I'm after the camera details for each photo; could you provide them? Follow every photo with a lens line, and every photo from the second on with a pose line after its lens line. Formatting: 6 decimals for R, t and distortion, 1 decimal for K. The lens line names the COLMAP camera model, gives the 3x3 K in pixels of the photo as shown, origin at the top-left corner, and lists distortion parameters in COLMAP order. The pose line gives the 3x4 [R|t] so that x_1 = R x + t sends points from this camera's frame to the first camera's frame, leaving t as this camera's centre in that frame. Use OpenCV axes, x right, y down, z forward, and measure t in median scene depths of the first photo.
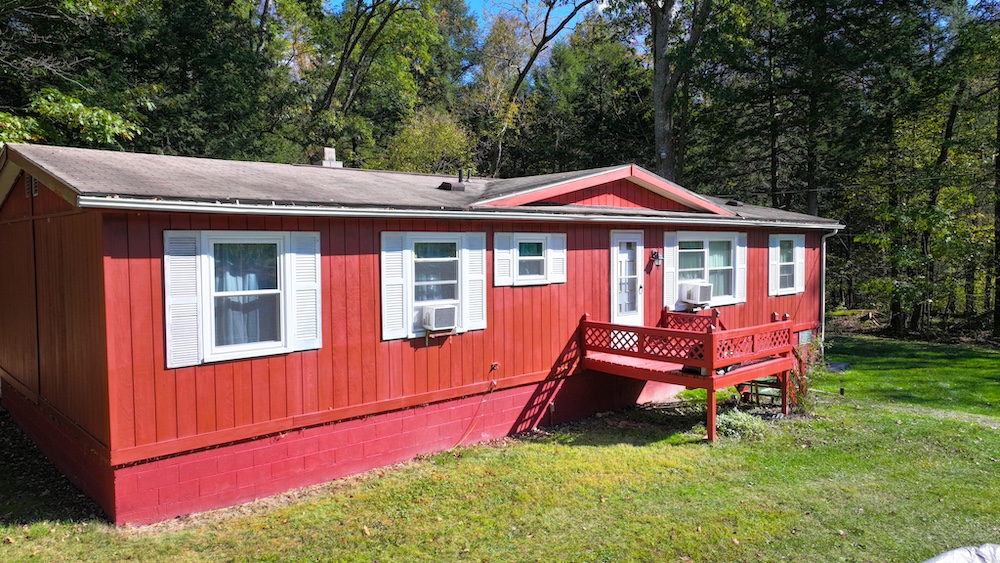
lens RADIAL K [[709.5, 0, 499.6], [0, 709.5, 281.0], [0, 0, 1]] dist [-0.012125, -0.001272]
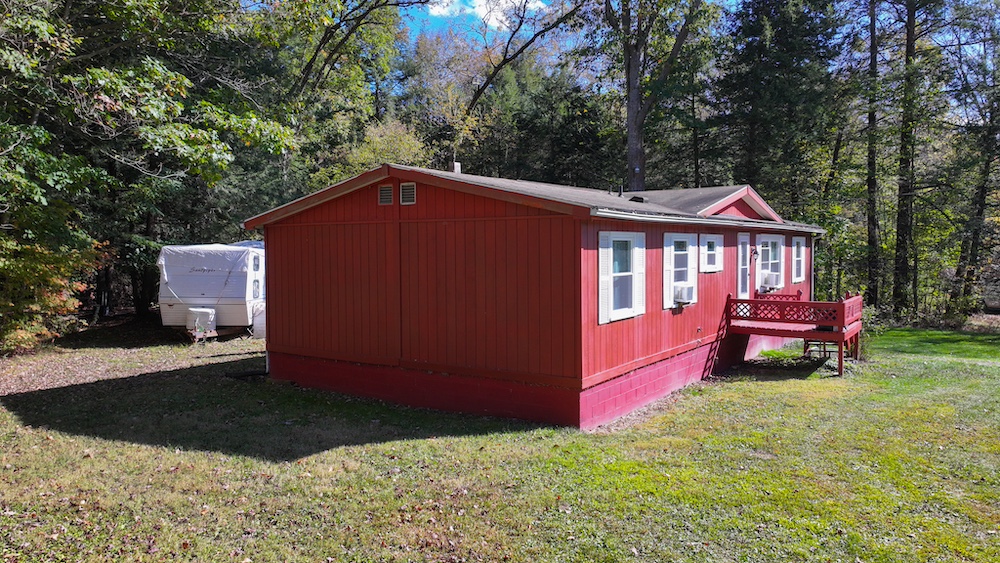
lens RADIAL K [[709.5, 0, 497.6], [0, 709.5, 279.1], [0, 0, 1]] dist [-0.012125, -0.001272]
pose [[0.974021, -0.007813, 0.226322, -0.670478], [0.009258, 0.999943, -0.005325, 0.023238], [-0.226268, 0.007282, 0.974038, -0.256604]]
